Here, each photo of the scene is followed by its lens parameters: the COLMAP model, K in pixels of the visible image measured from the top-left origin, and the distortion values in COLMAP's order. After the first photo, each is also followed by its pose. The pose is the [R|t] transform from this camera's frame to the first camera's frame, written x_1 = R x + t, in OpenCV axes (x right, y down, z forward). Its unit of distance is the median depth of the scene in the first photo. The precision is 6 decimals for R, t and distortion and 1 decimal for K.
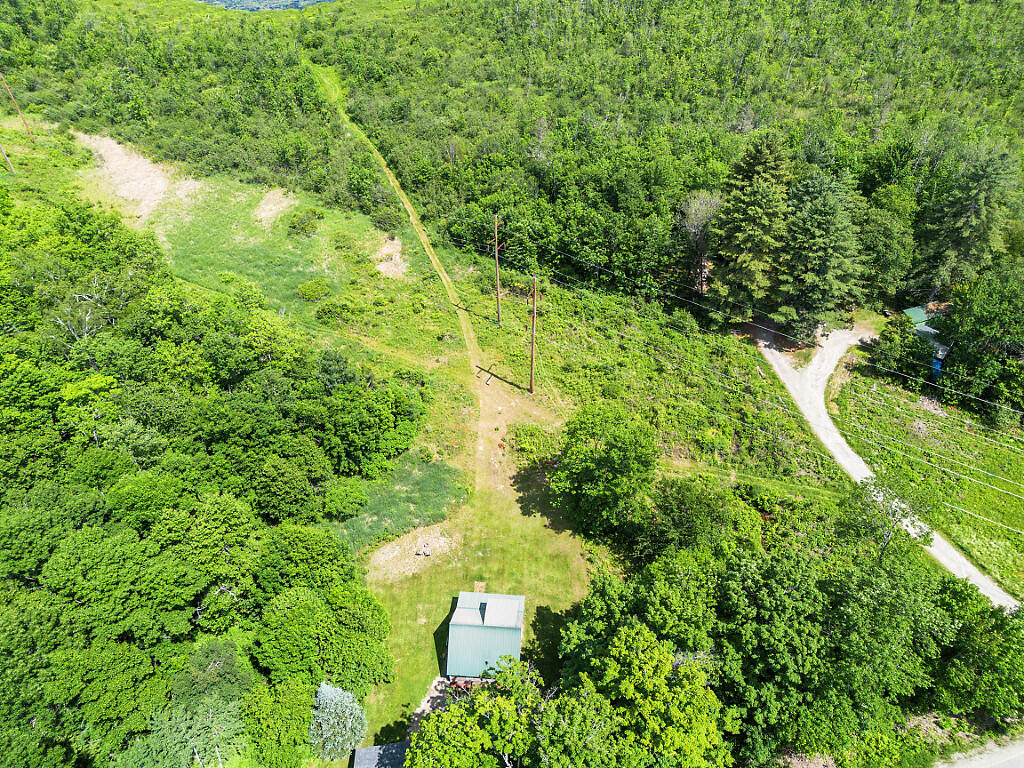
lens RADIAL K [[736.7, 0, 510.9], [0, 736.7, 382.6], [0, 0, 1]] dist [0.045199, -0.048683]
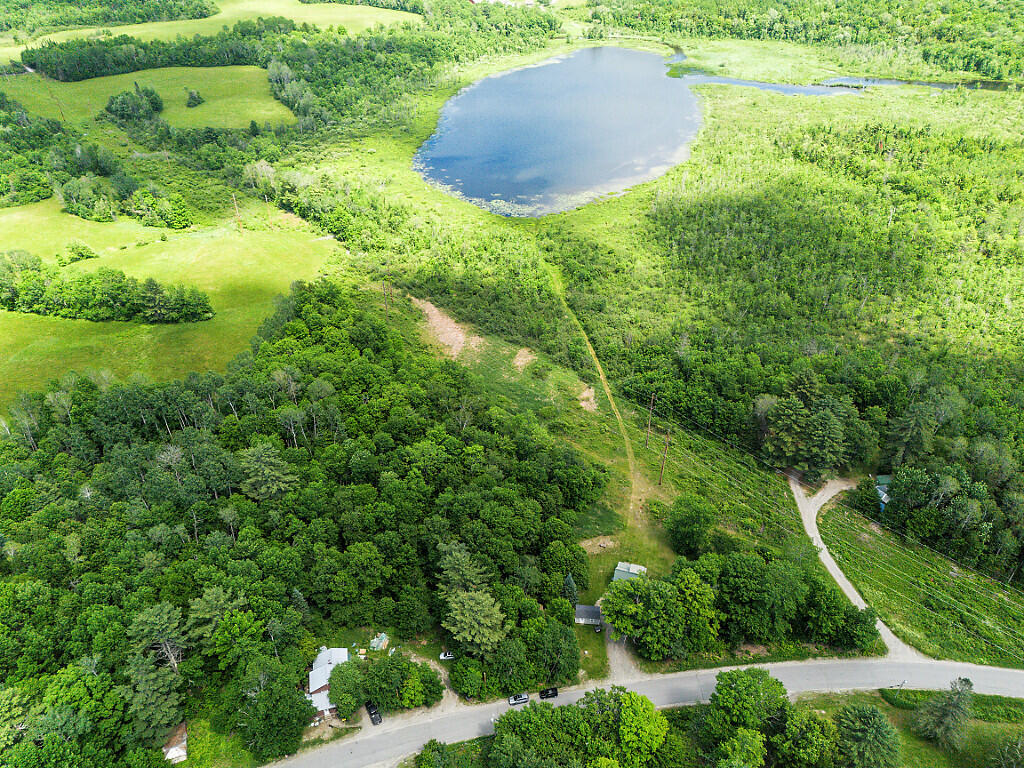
lens RADIAL K [[736.7, 0, 489.8], [0, 736.7, 364.5], [0, 0, 1]] dist [0.045199, -0.048683]
pose [[0.968101, 0.131341, -0.213378, -0.025477], [-0.163198, 0.976719, -0.139234, 0.036464], [0.190123, 0.169616, 0.966997, -0.802894]]
